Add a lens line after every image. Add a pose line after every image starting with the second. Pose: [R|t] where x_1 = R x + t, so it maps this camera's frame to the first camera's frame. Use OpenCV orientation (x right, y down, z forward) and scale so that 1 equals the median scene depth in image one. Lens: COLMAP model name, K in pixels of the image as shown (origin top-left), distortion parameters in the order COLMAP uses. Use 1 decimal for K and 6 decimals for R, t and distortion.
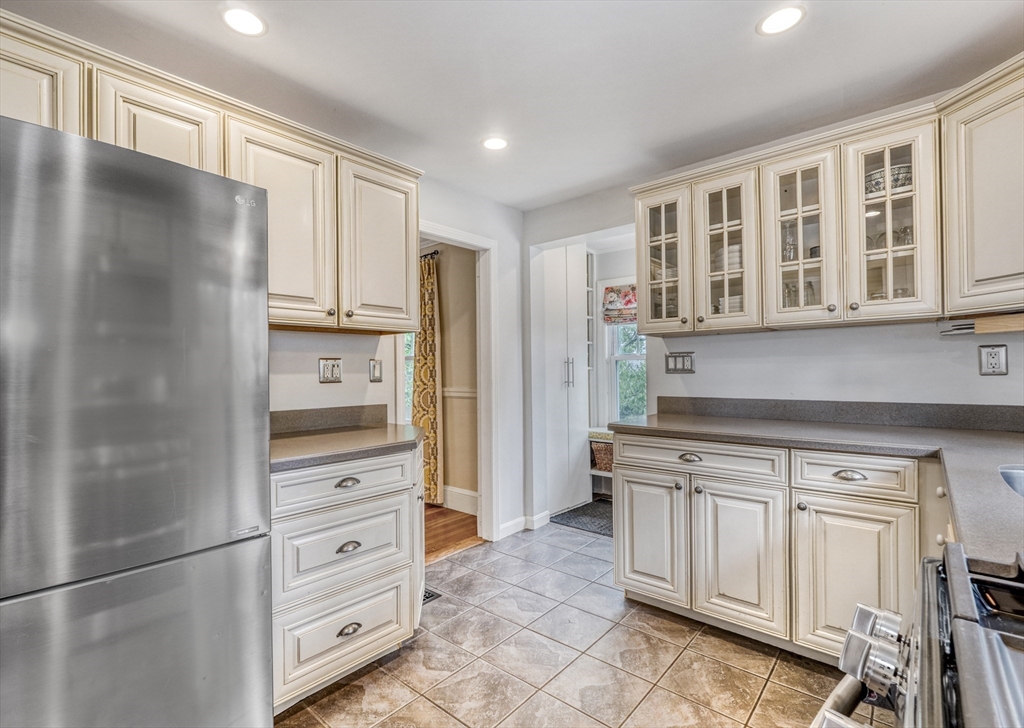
lens RADIAL K [[479.8, 0, 496.9], [0, 479.8, 366.2], [0, 0, 1]] dist [-0.001772, 0.000377]
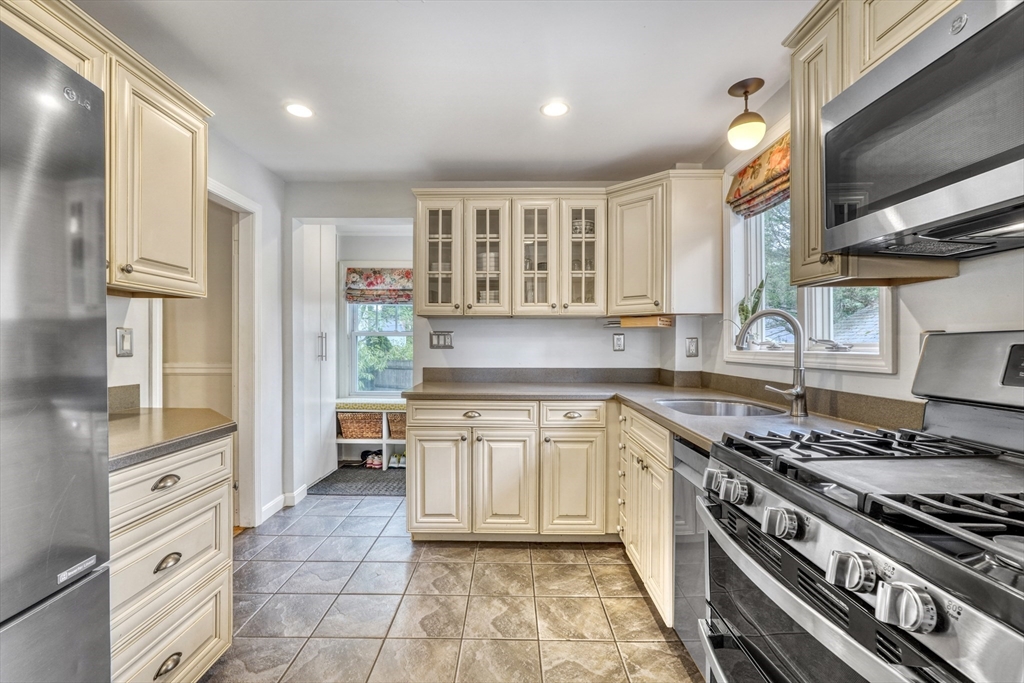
lens RADIAL K [[434.5, 0, 507.1], [0, 434.5, 342.7], [0, 0, 1]] dist [-0.011321, 0.003703]
pose [[0.752635, 0.015960, 0.658244, -0.273125], [-0.017377, 0.999839, -0.004374, 0.002606], [-0.658208, -0.008146, 0.752792, 0.064720]]
